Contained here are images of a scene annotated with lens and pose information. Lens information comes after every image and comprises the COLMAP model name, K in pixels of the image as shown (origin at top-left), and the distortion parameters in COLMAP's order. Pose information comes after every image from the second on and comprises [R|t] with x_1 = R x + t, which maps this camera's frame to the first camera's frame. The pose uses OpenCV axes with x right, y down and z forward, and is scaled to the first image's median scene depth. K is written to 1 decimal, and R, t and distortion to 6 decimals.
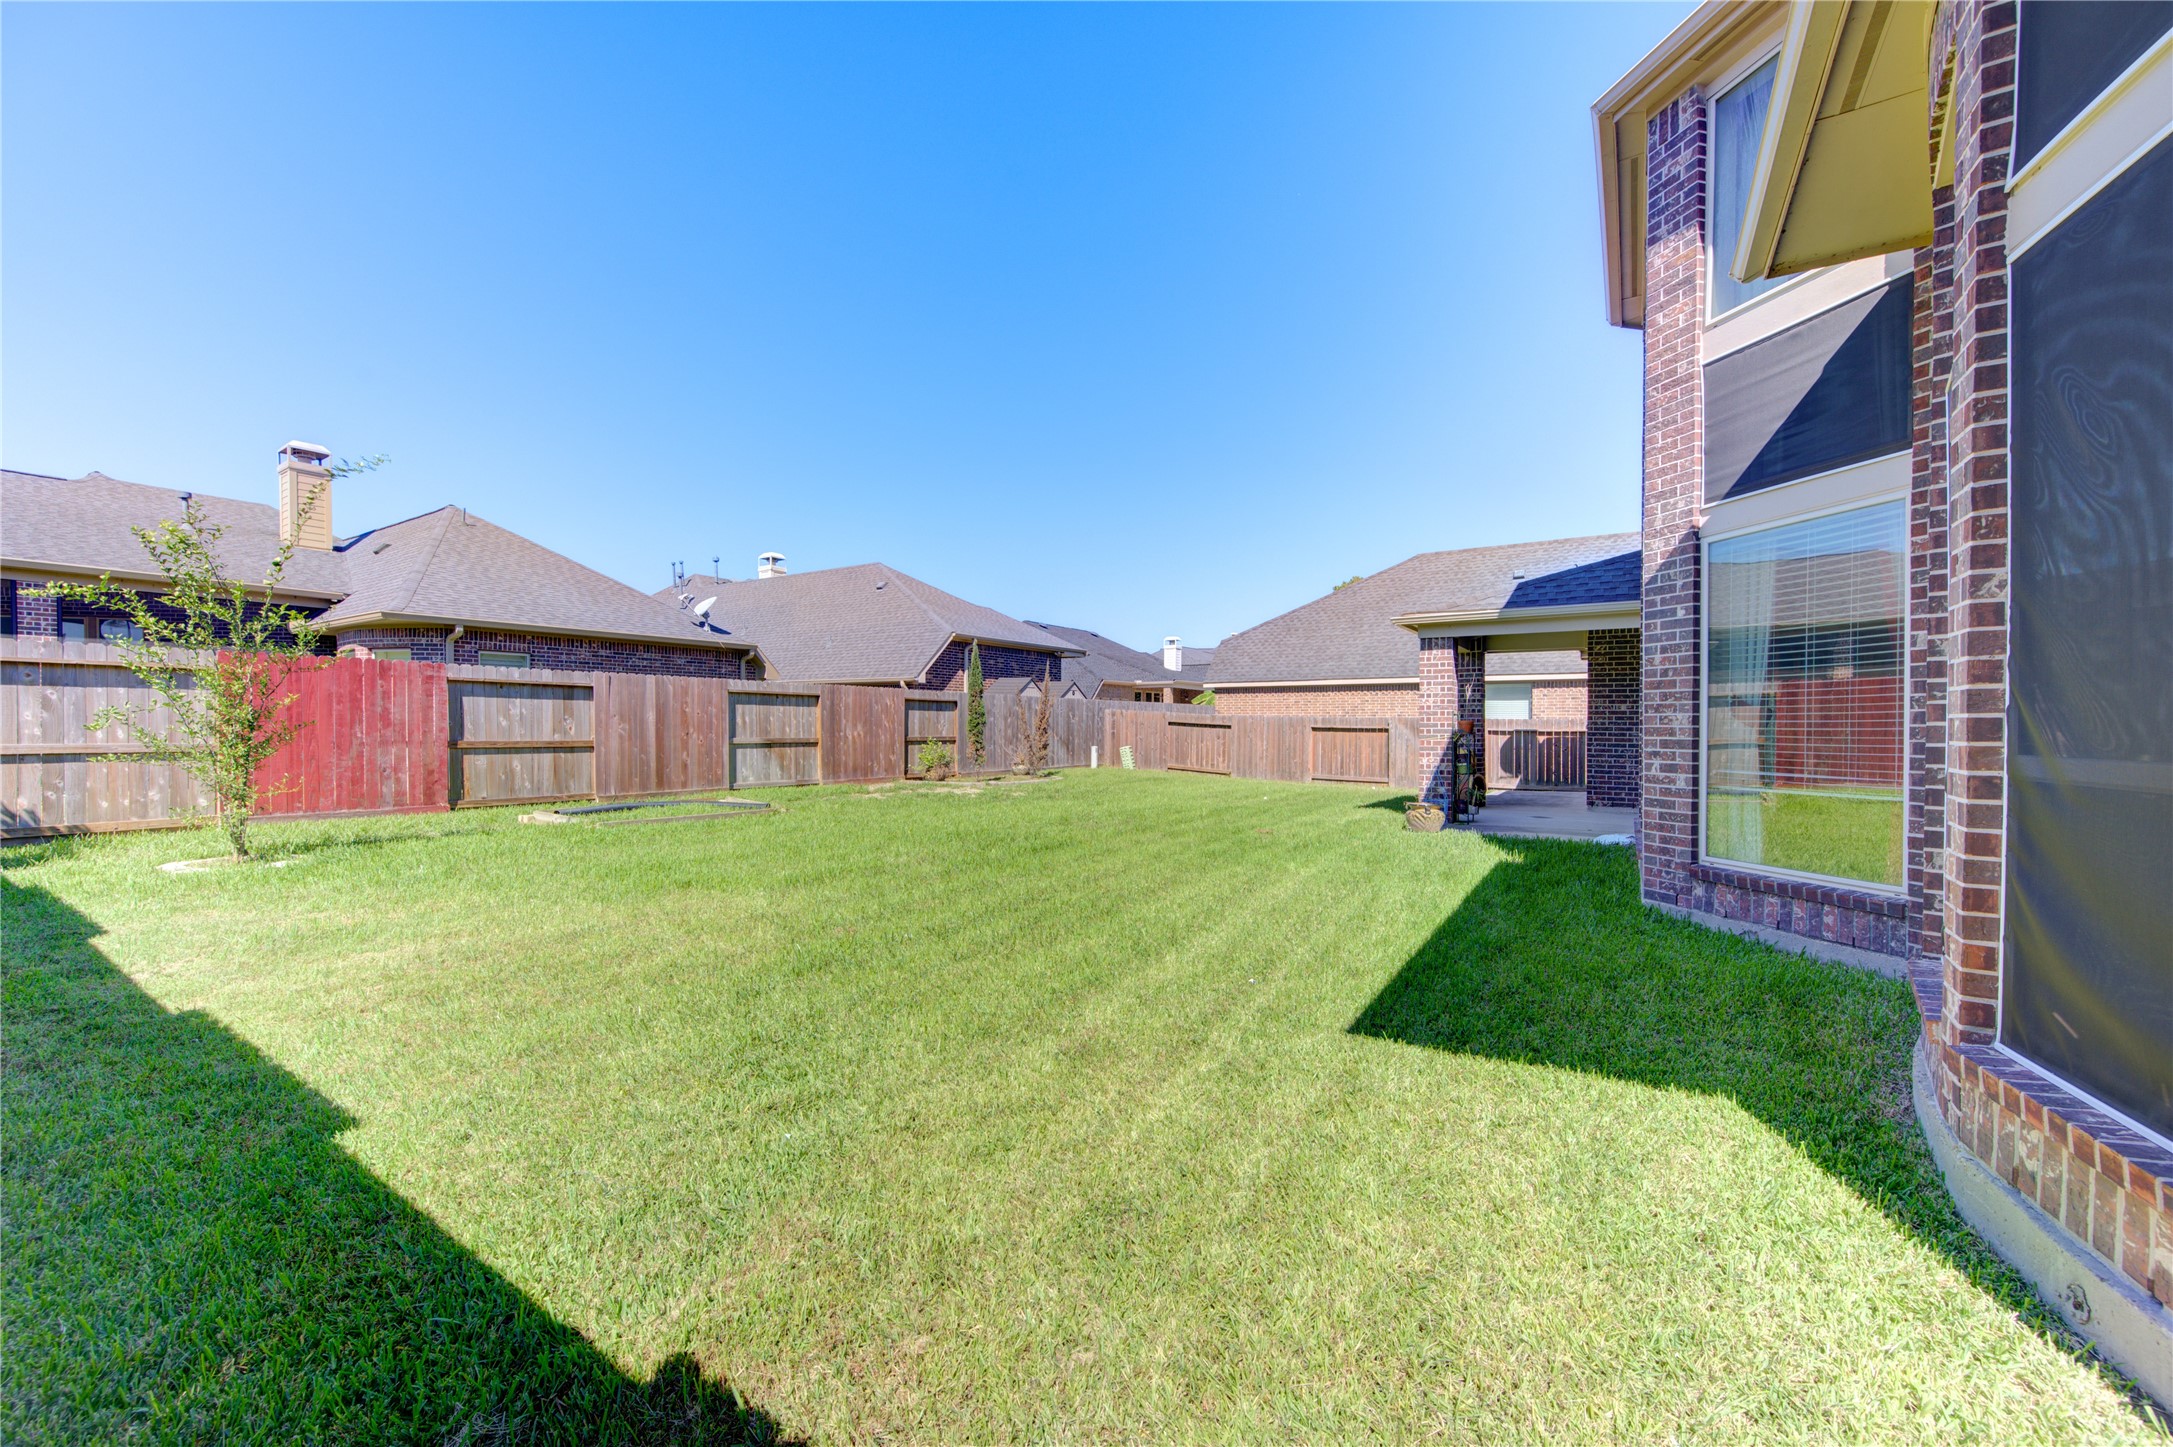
lens RADIAL K [[840.8, 0, 1088.7], [0, 840.8, 725.9], [0, 0, 1]] dist [-0.005871, 0.000090]
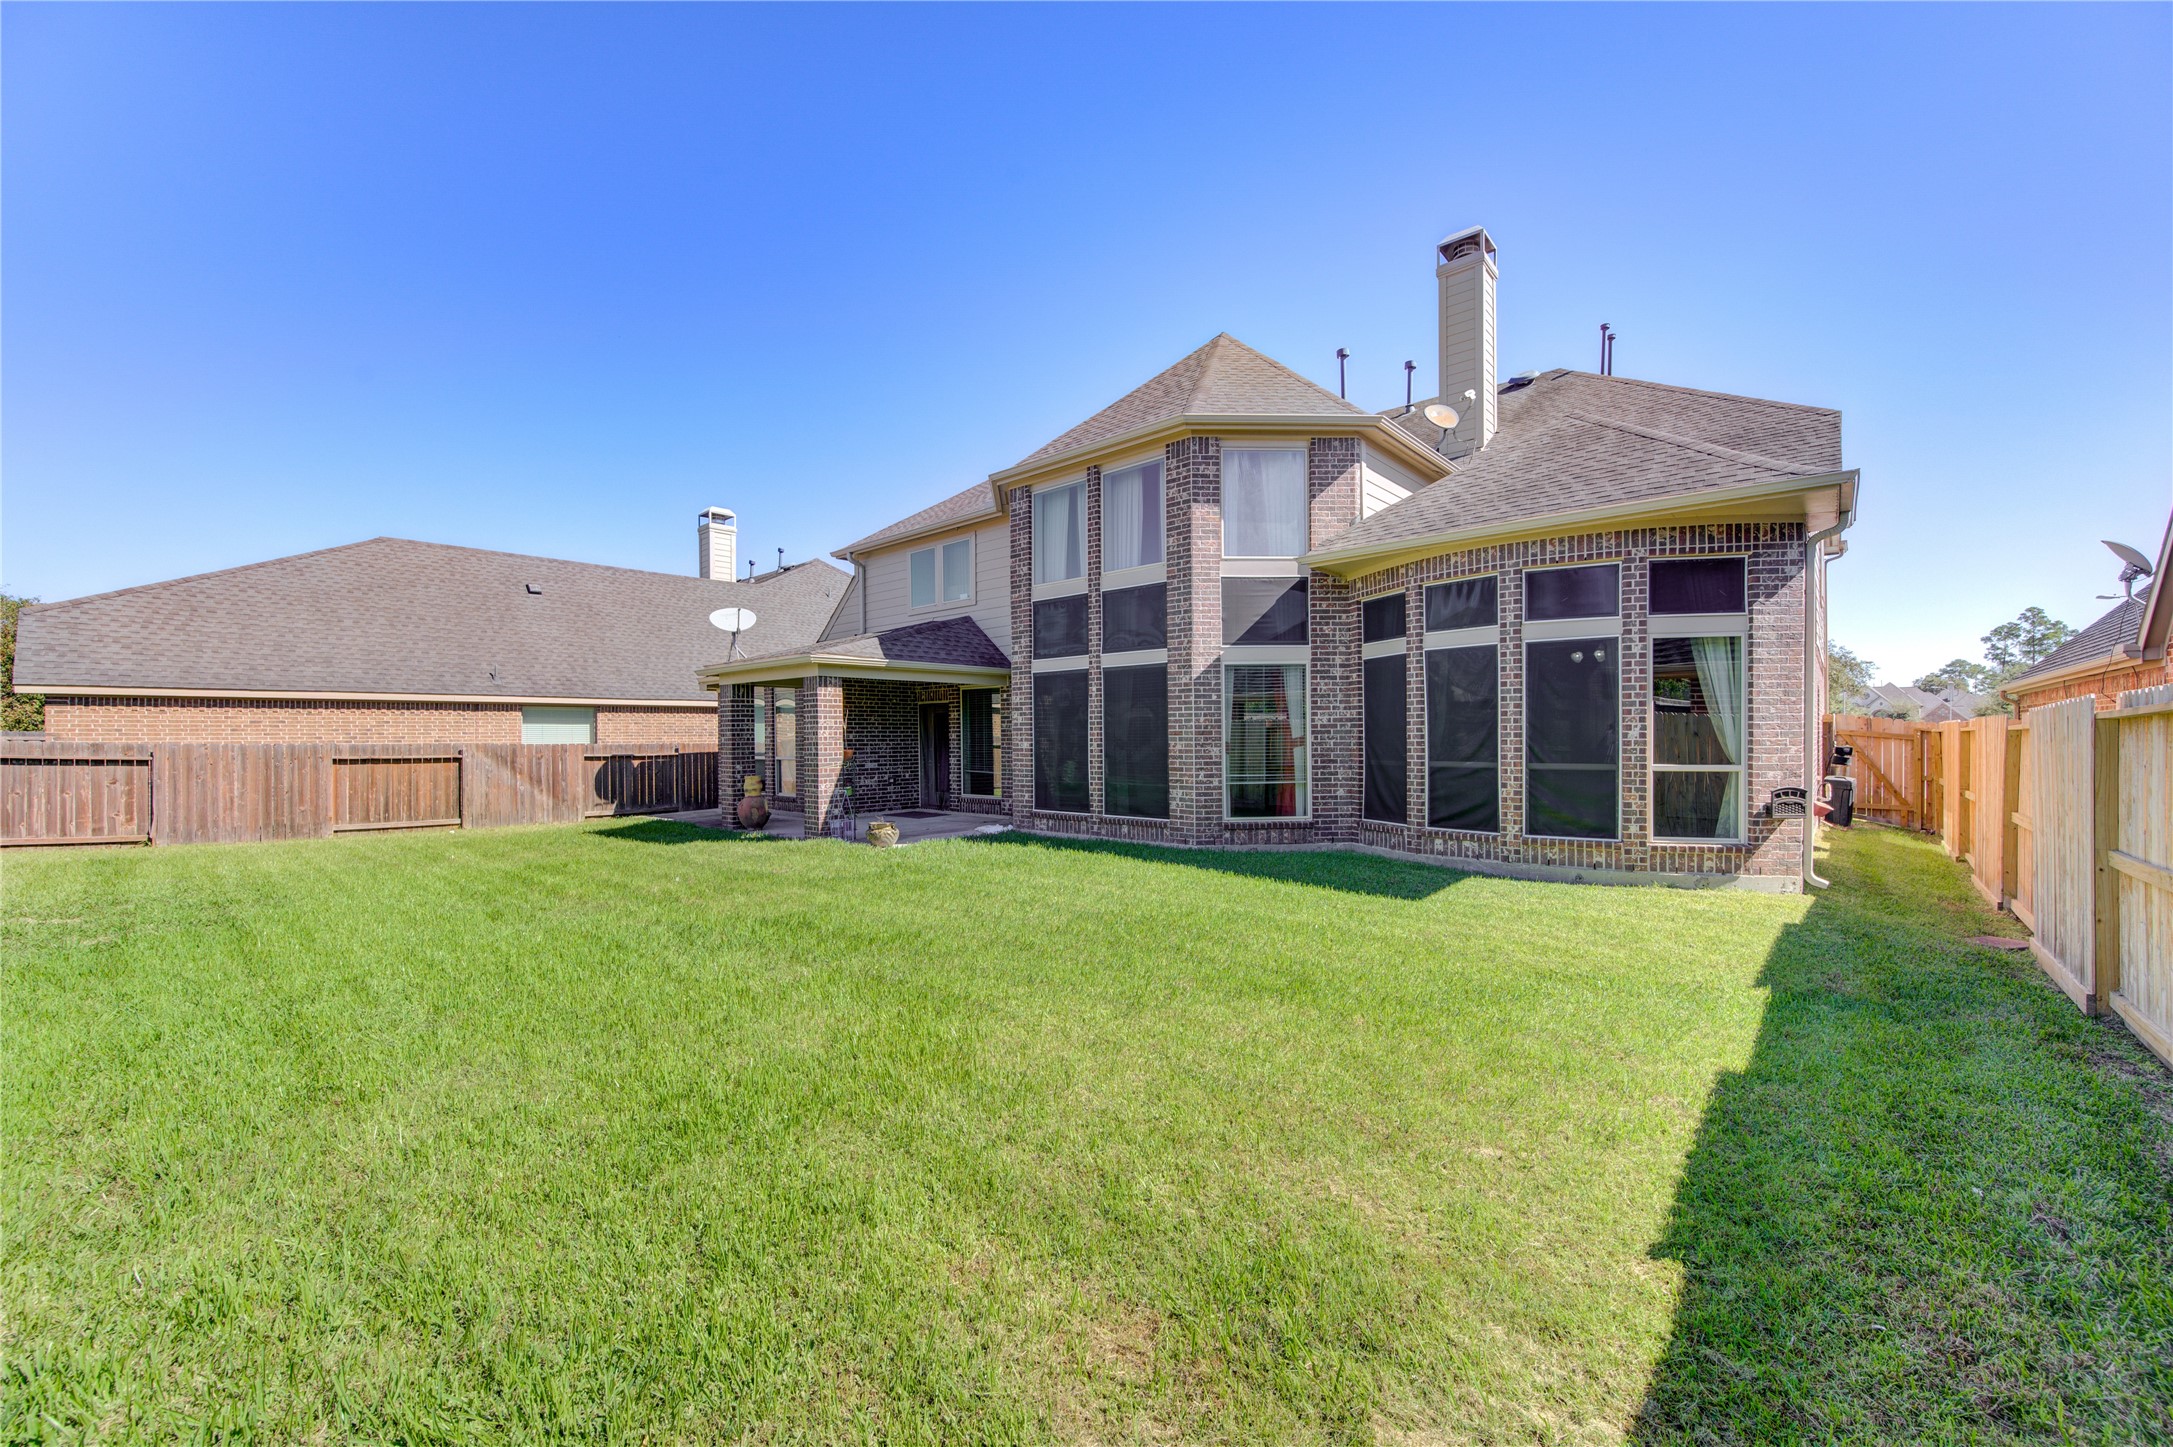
lens RADIAL K [[840.8, 0, 1086.6], [0, 840.8, 731.4], [0, 0, 1]] dist [-0.005871, 0.000090]
pose [[0.143418, 0.000582, 0.989662, -0.370311], [0.009895, 0.999949, -0.002022, -0.015077], [-0.989613, 0.010082, 0.143405, 0.286917]]
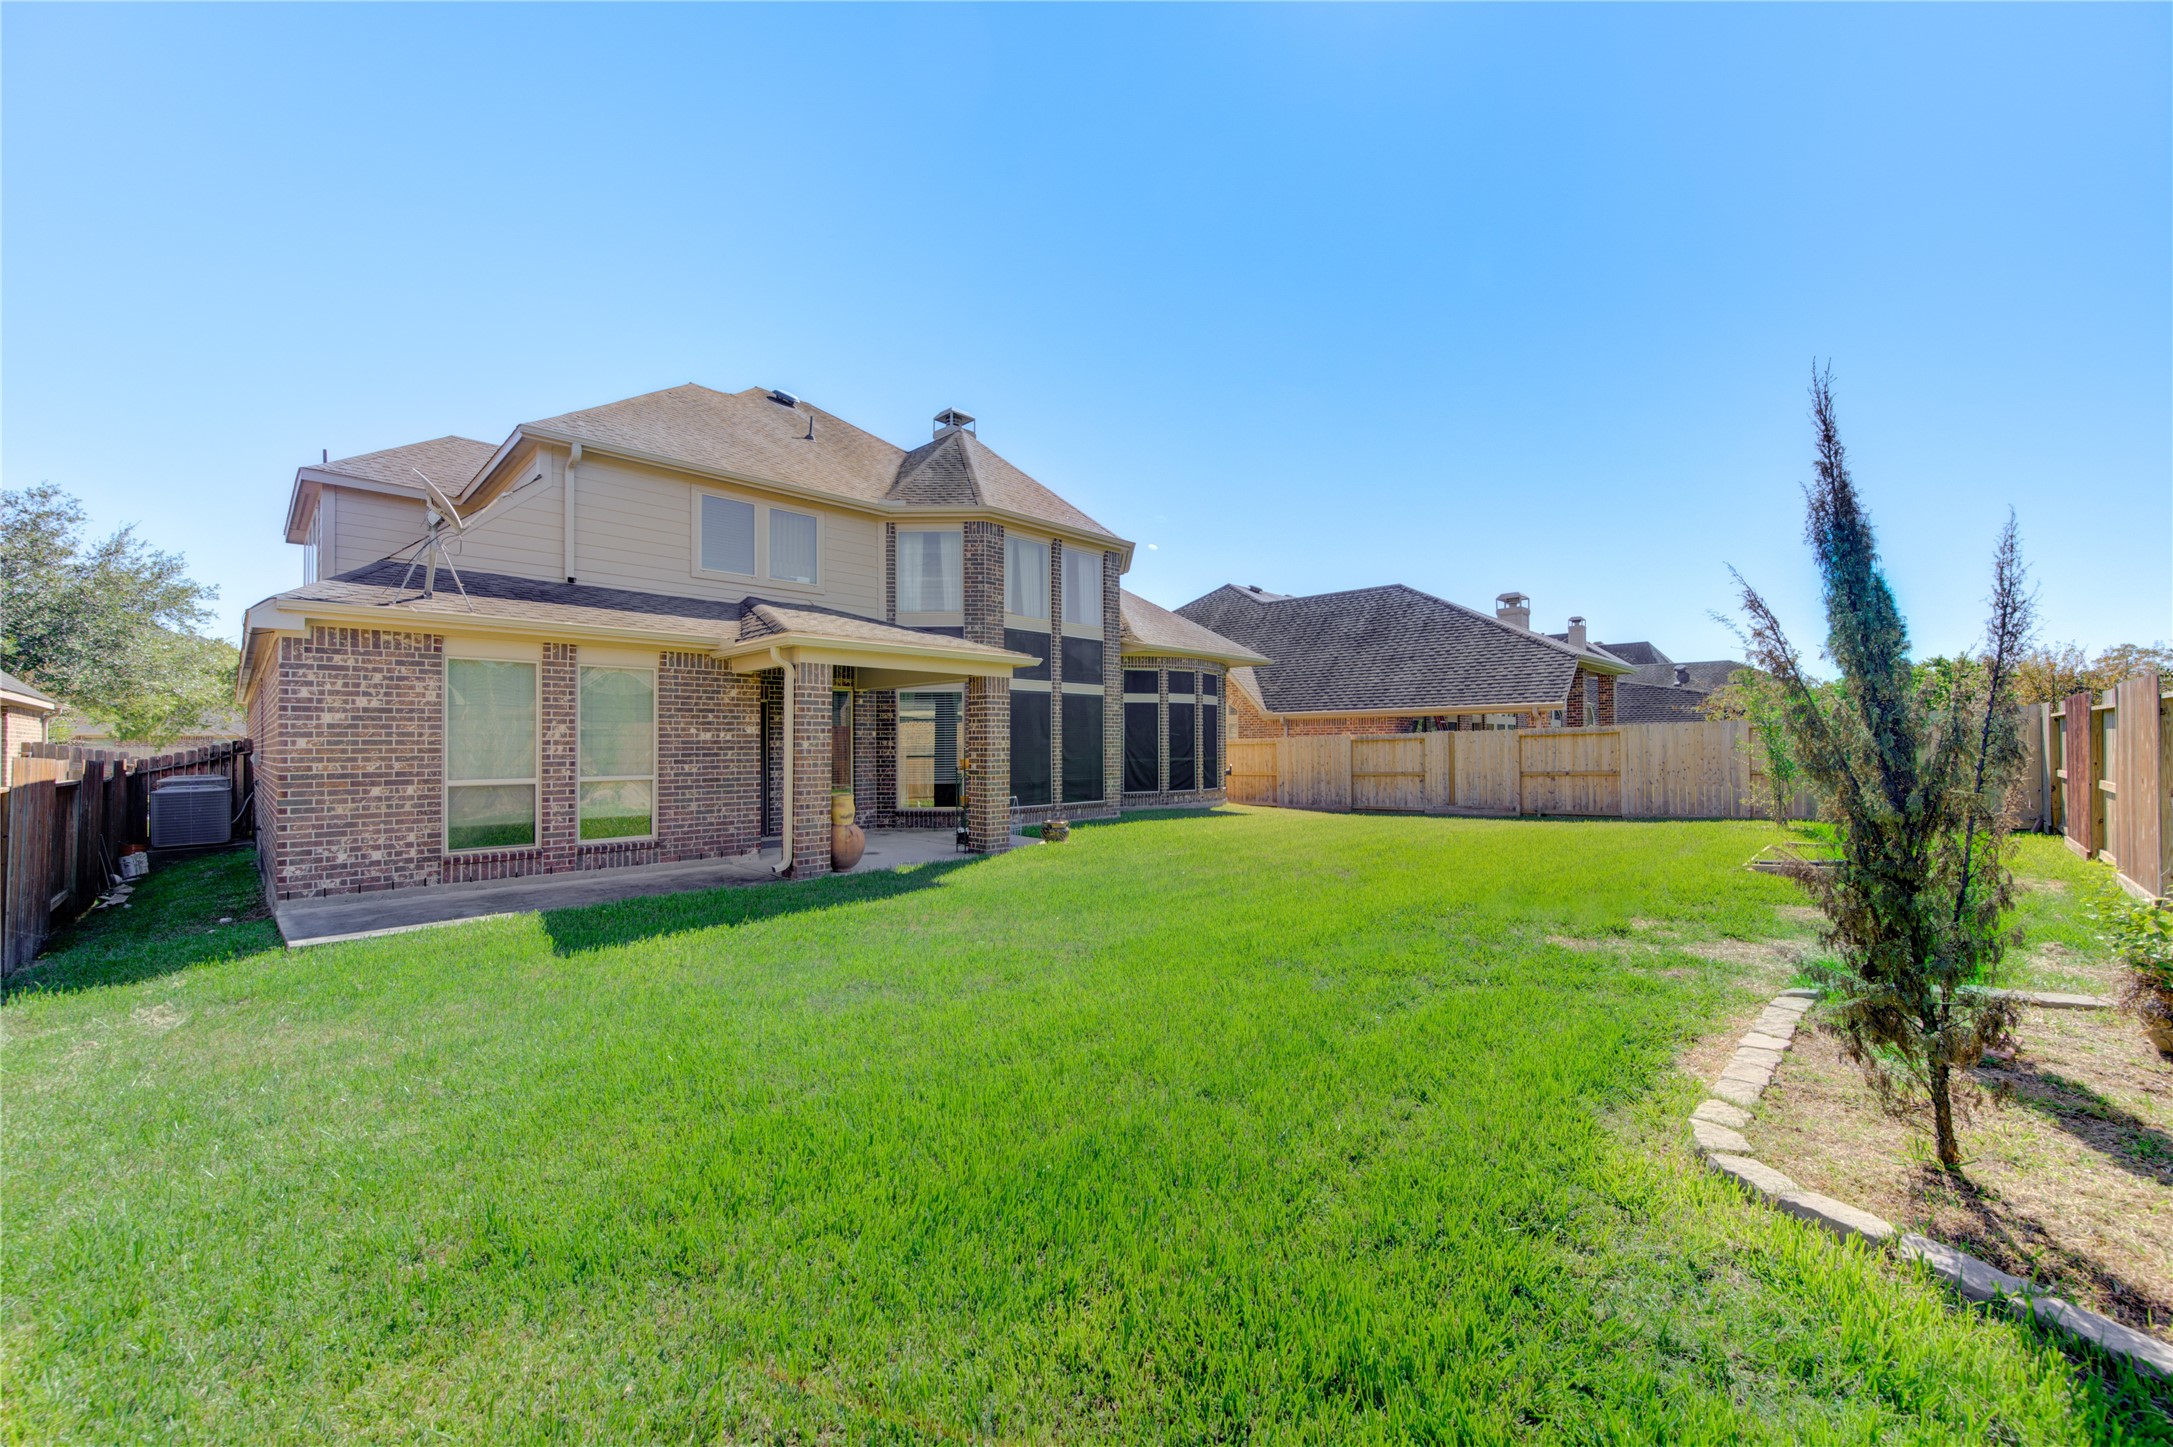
lens RADIAL K [[840.8, 0, 1081.3], [0, 840.8, 738.5], [0, 0, 1]] dist [-0.005871, 0.000090]
pose [[-0.983030, 0.000721, 0.183443, 0.060051], [-0.000003, 0.999992, -0.003946, -0.014893], [-0.183445, -0.003880, -0.983022, 1.138013]]
